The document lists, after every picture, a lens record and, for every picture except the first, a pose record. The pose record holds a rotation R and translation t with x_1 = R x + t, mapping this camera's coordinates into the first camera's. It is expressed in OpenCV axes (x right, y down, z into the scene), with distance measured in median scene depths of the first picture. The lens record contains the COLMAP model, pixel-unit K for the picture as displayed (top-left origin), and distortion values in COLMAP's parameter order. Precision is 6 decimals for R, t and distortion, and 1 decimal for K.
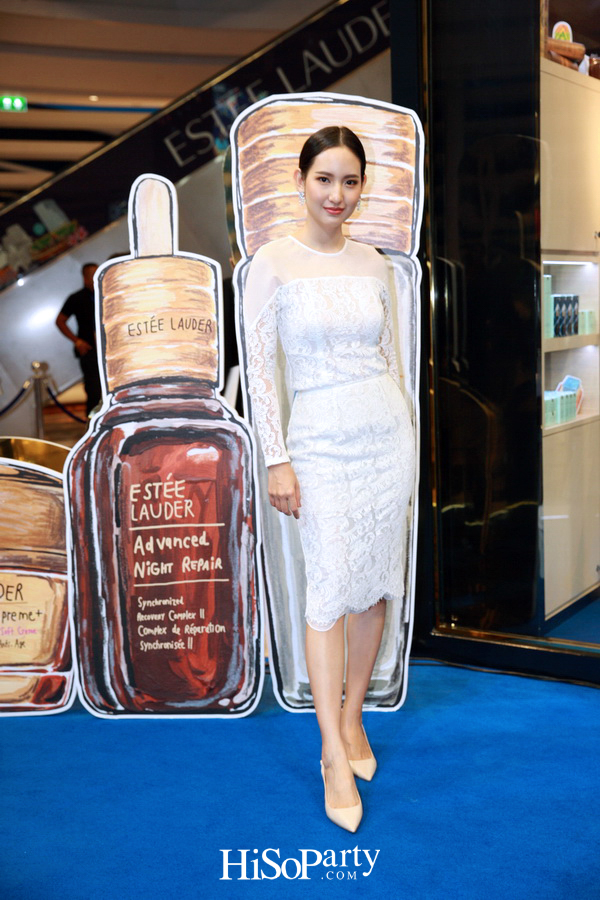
lens RADIAL K [[1157.1, 0, 298.6], [0, 1157.1, 452.2], [0, 0, 1]] dist [0.064396, 0.019030]
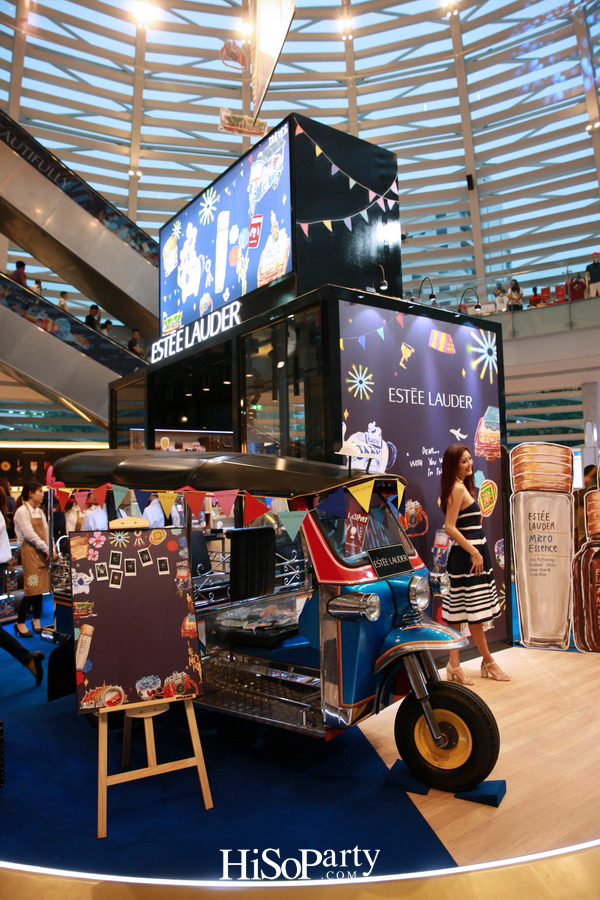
lens RADIAL K [[618.0, 0, 300.0], [0, 618.0, 450.0], [0, 0, 1]] dist [-0.112901, 0.088400]
pose [[0.934121, -0.005322, -0.356918, -0.296388], [-0.054913, 0.985844, -0.158419, 0.014224], [0.352708, 0.167582, 0.920605, -0.672864]]
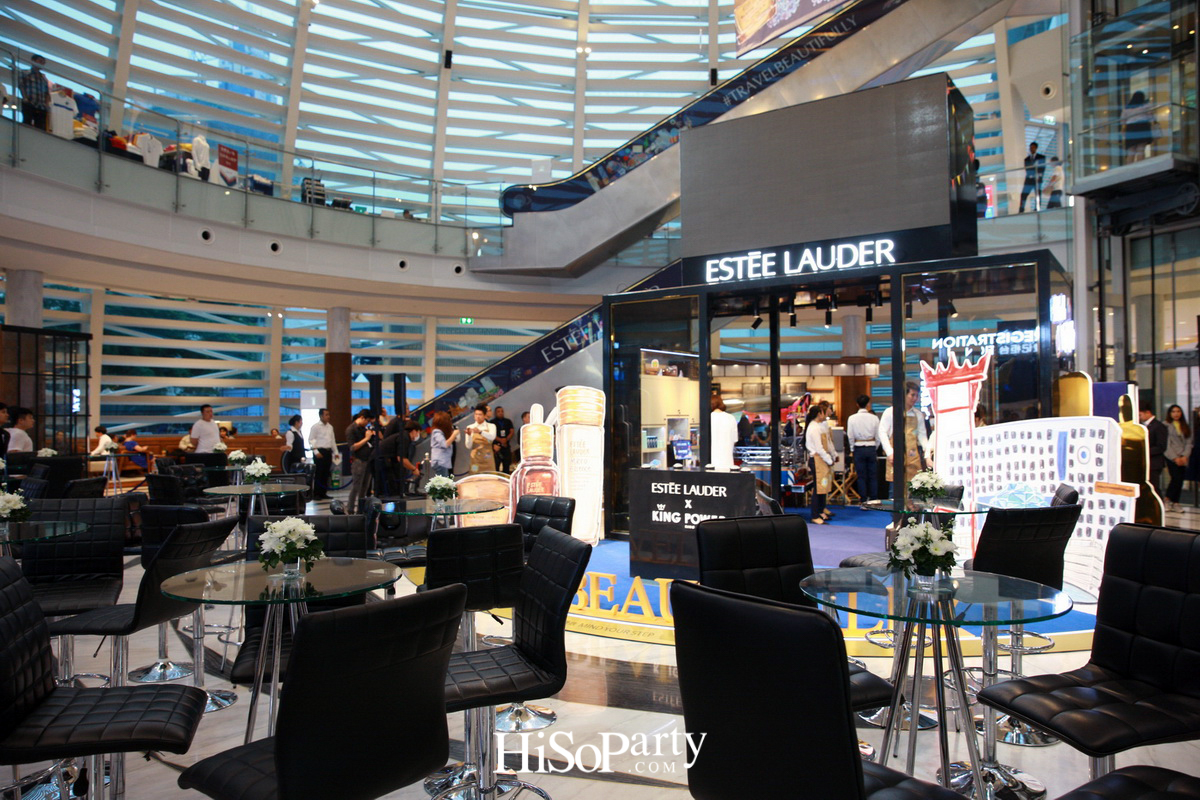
lens RADIAL K [[824.1, 0, 599.2], [0, 824.1, 399.6], [0, 0, 1]] dist [-0.112901, 0.088400]
pose [[0.998755, 0.031510, -0.038681, 0.189225], [-0.036856, 0.988549, -0.146331, 0.145318], [0.033627, 0.147575, 0.988479, -1.731150]]
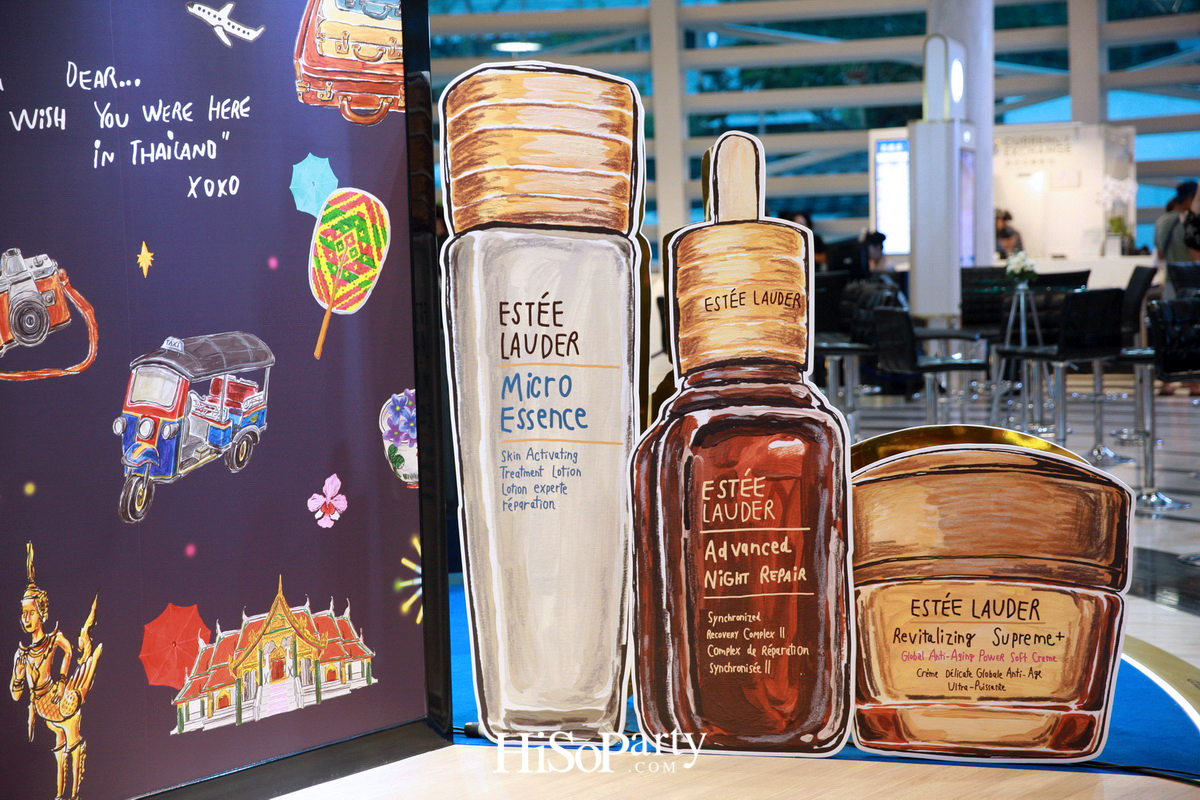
lens RADIAL K [[1979.7, 0, 600.0], [0, 1979.7, 400.0], [0, 0, 1]] dist [0.133956, 0.149933]
pose [[0.990417, 0.015928, -0.137185, -0.017827], [-0.021897, 0.998873, -0.042116, 0.032010], [0.136360, 0.044717, 0.989650, -0.493898]]
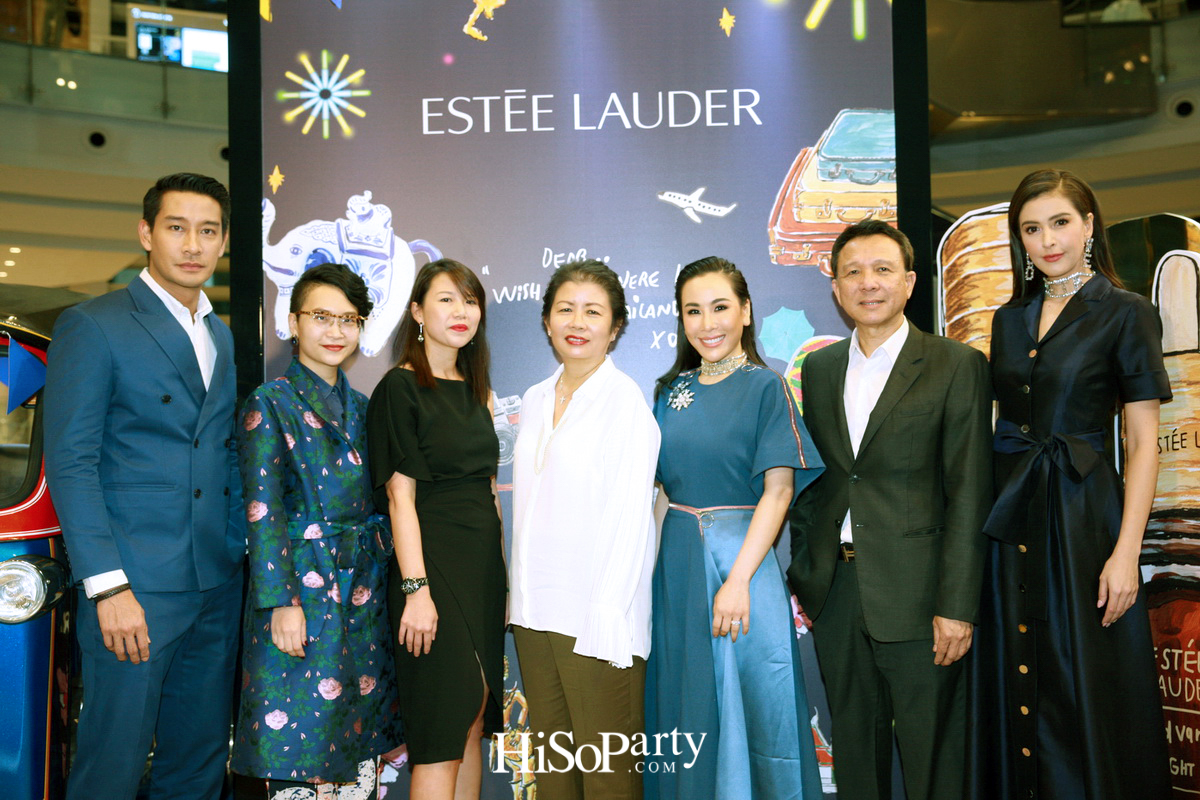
lens RADIAL K [[1266.2, 0, 596.0], [0, 1266.2, 402.8], [0, 0, 1]] dist [-0.016042, 0.125731]
pose [[0.518370, -0.004103, -0.855147, 0.389707], [-0.105456, 0.992049, -0.068686, -0.035873], [0.848629, 0.125785, 0.513816, 0.236956]]
